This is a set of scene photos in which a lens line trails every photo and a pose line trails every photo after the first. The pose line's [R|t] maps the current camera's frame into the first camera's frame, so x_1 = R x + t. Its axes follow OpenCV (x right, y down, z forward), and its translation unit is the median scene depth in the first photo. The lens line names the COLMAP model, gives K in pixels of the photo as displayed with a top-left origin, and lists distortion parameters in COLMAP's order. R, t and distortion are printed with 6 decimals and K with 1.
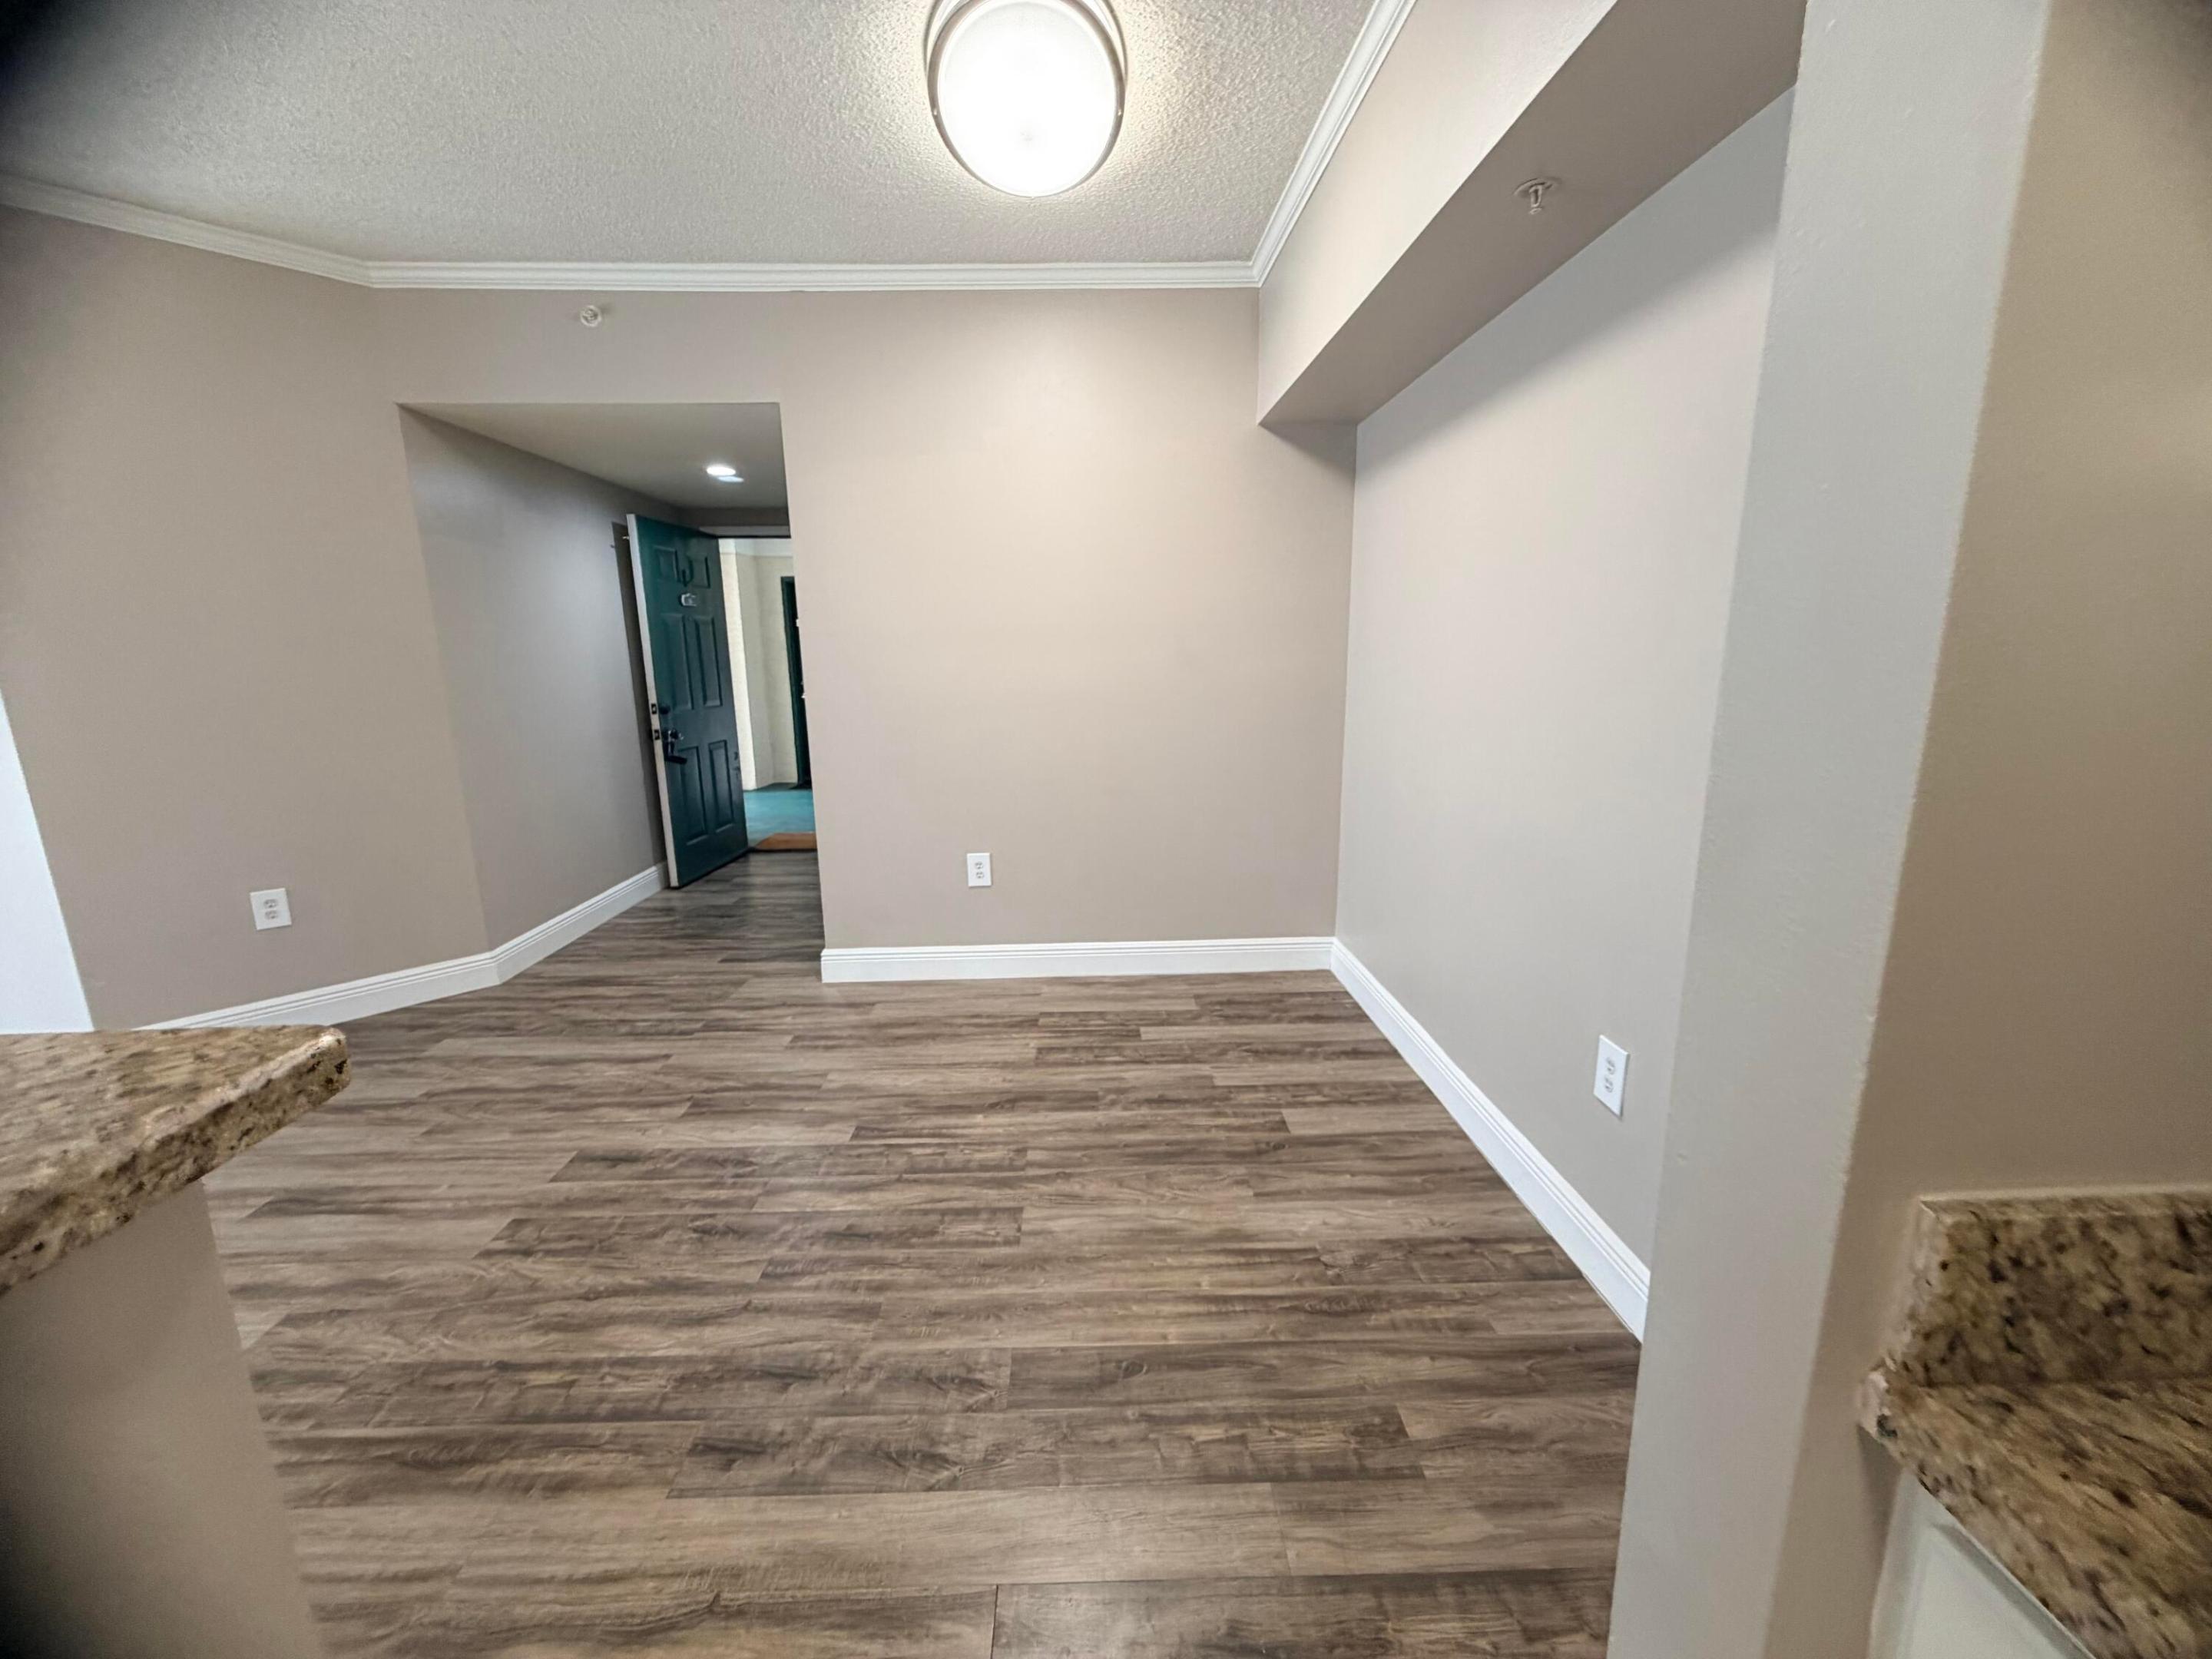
lens RADIAL K [[879.0, 0, 1102.3], [0, 879.0, 824.7], [0, 0, 1]] dist [0.000105, -0.000516]
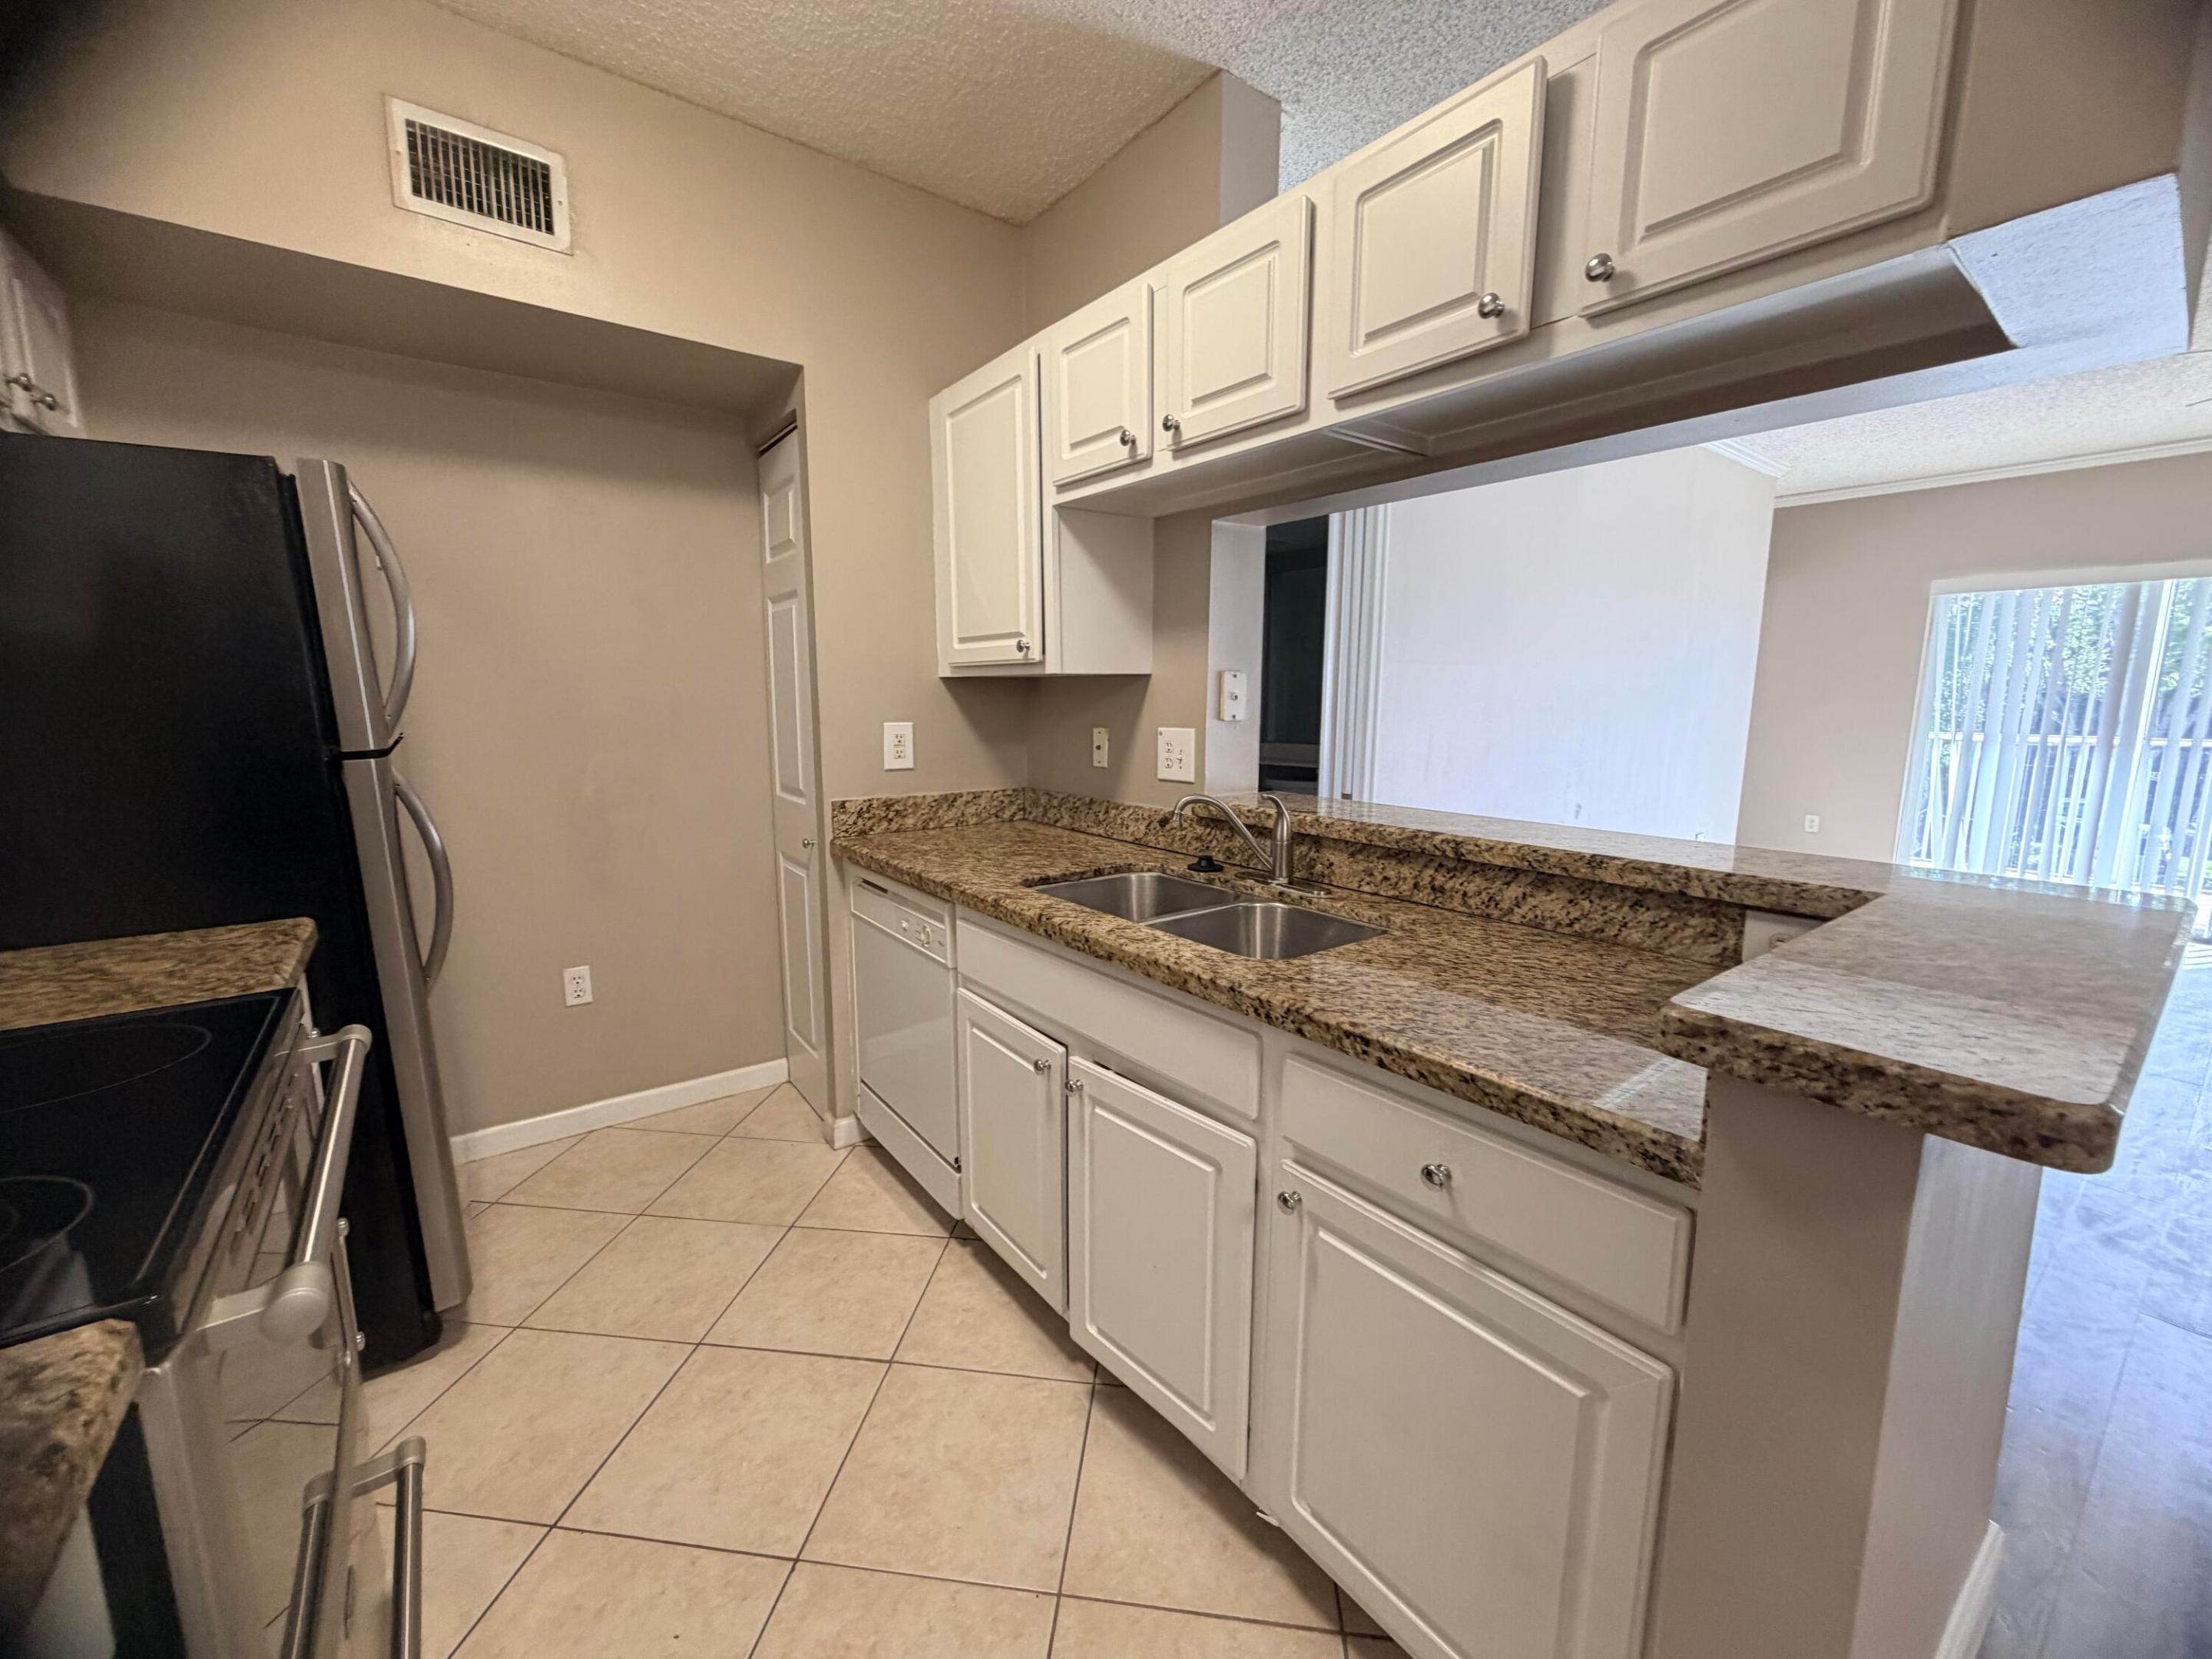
lens RADIAL K [[879.0, 0, 1100.8], [0, 879.0, 831.3], [0, 0, 1]] dist [0.000105, -0.000516]
pose [[-0.818524, 0.099260, -0.565832, 0.137633], [-0.106674, 0.941568, 0.319485, -0.072375], [0.564481, 0.321866, -0.760108, 0.388620]]
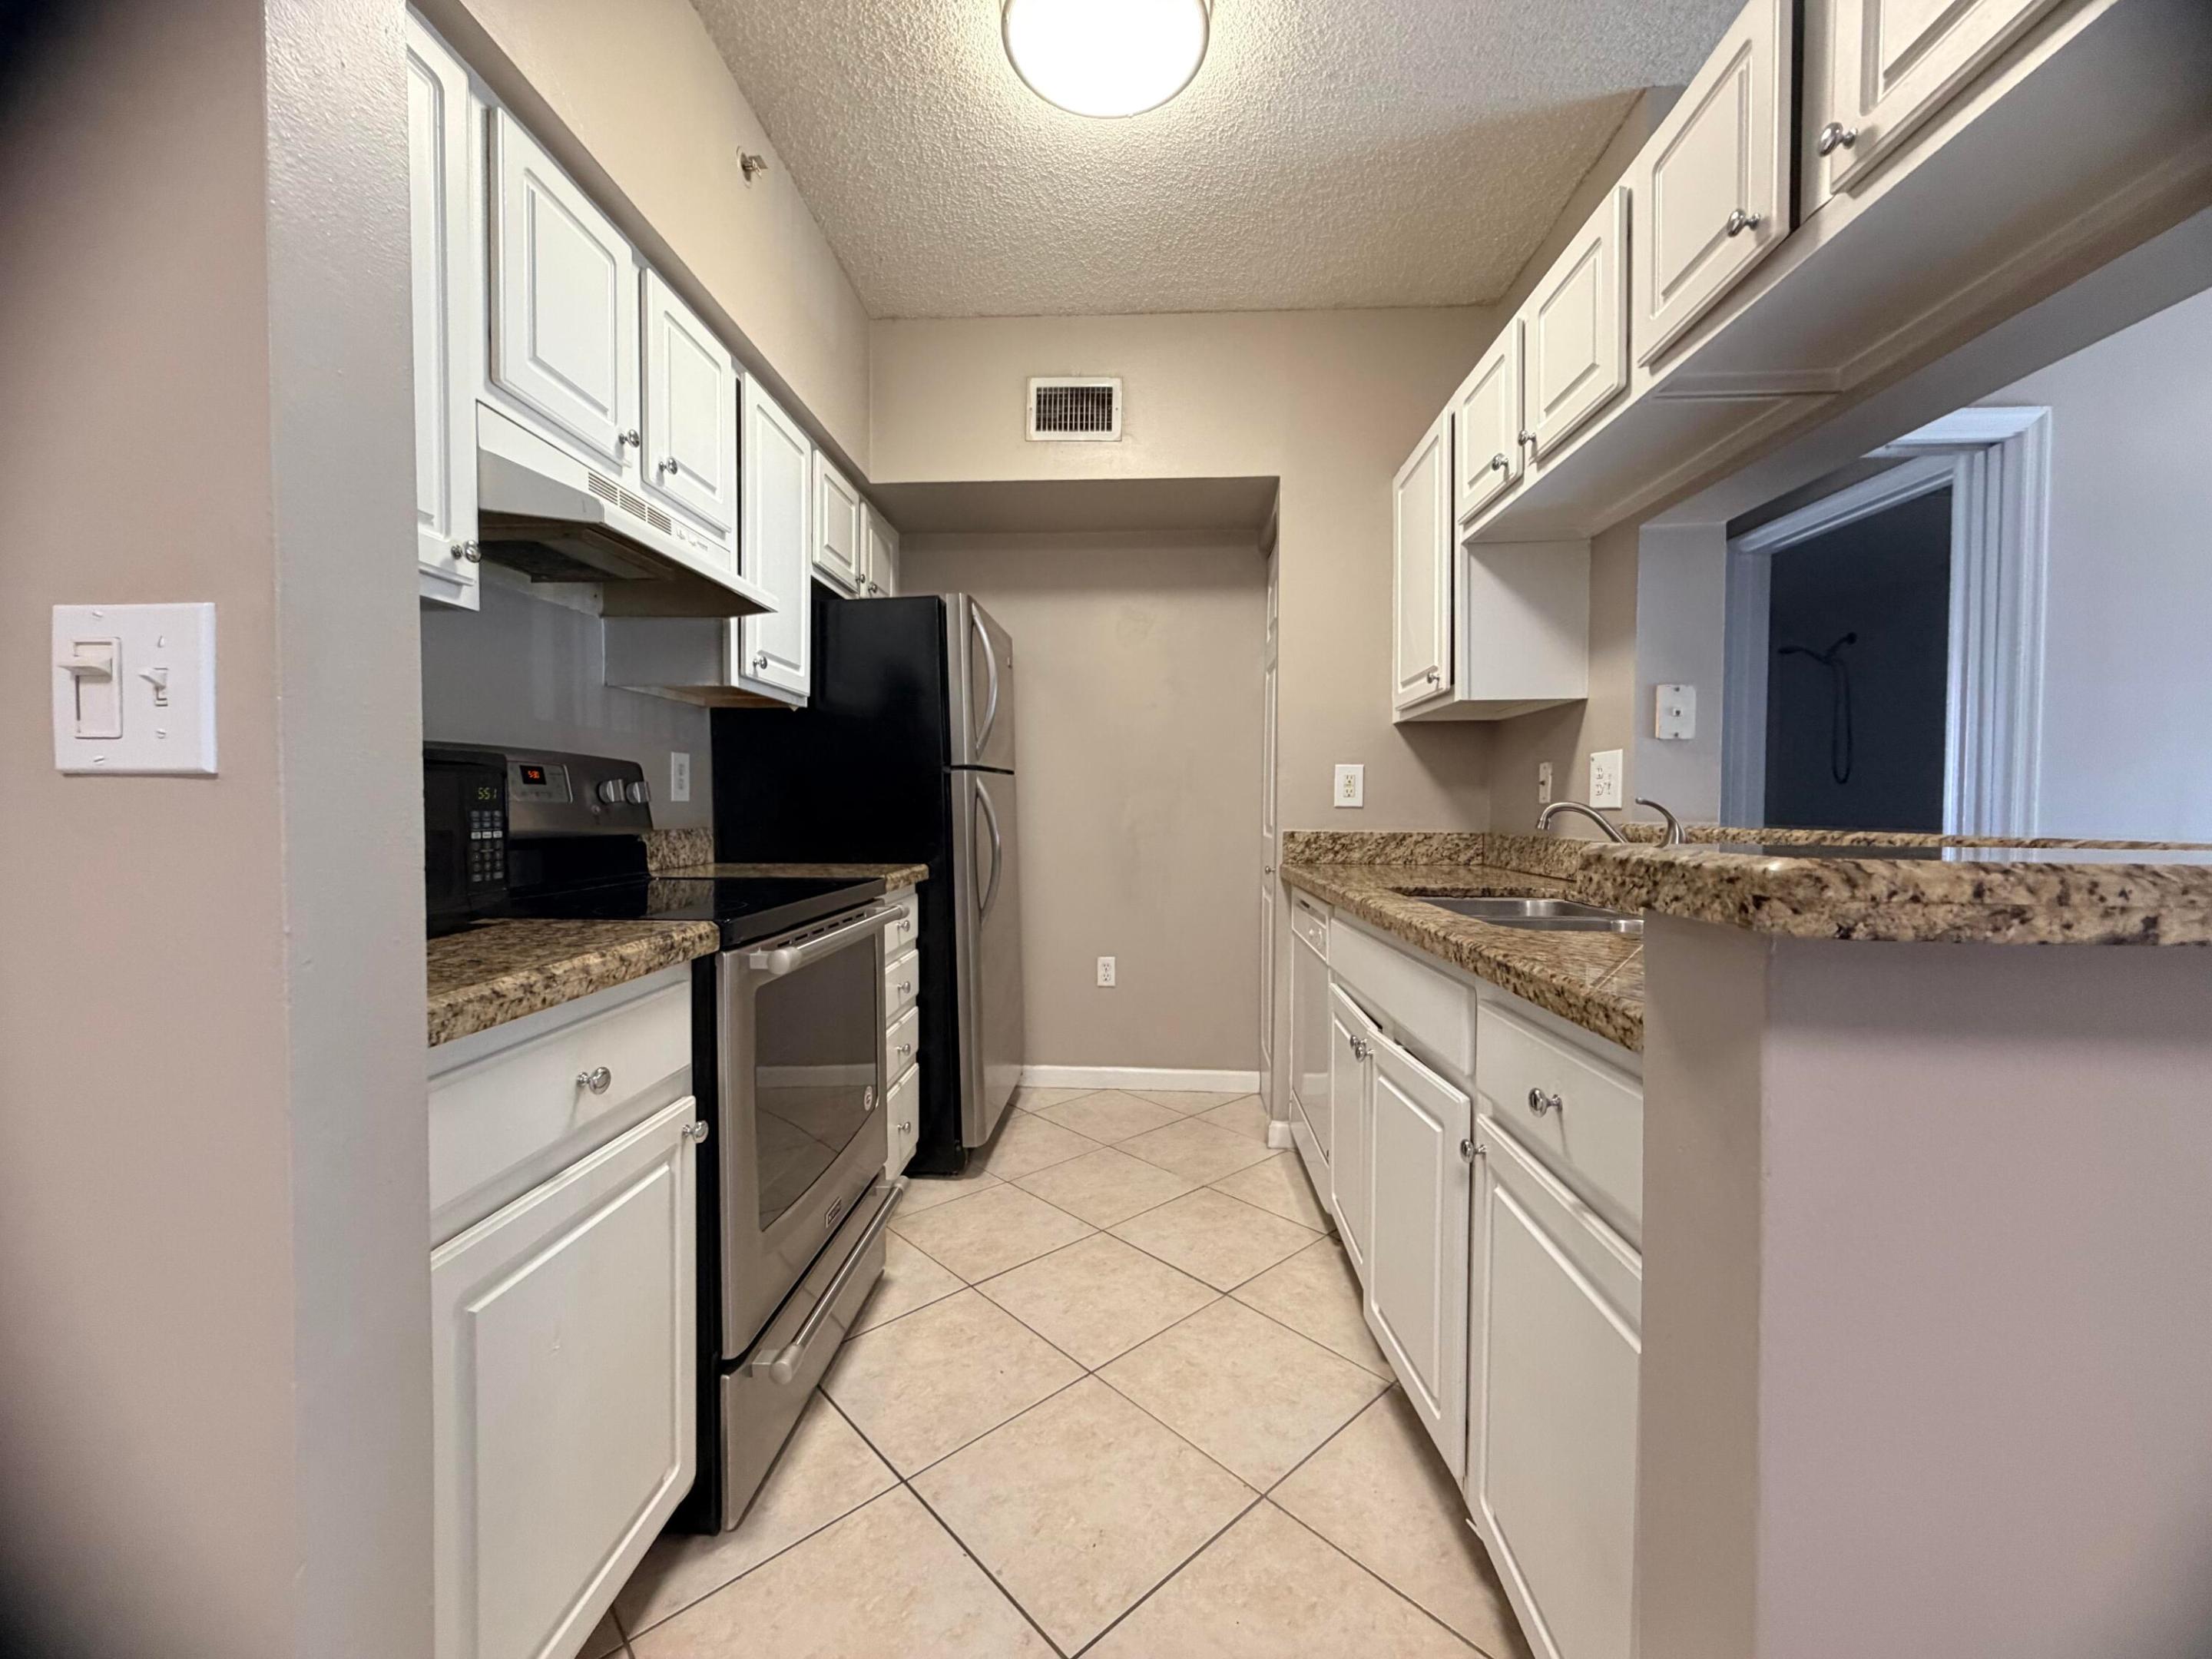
lens RADIAL K [[879.0, 0, 1093.1], [0, 879.0, 830.2], [0, 0, 1]] dist [0.000105, -0.000516]
pose [[-0.995371, 0.006280, 0.095907, -0.129934], [0.027703, 0.974258, 0.223725, 0.007149], [-0.092033, 0.225347, -0.969922, 0.680893]]
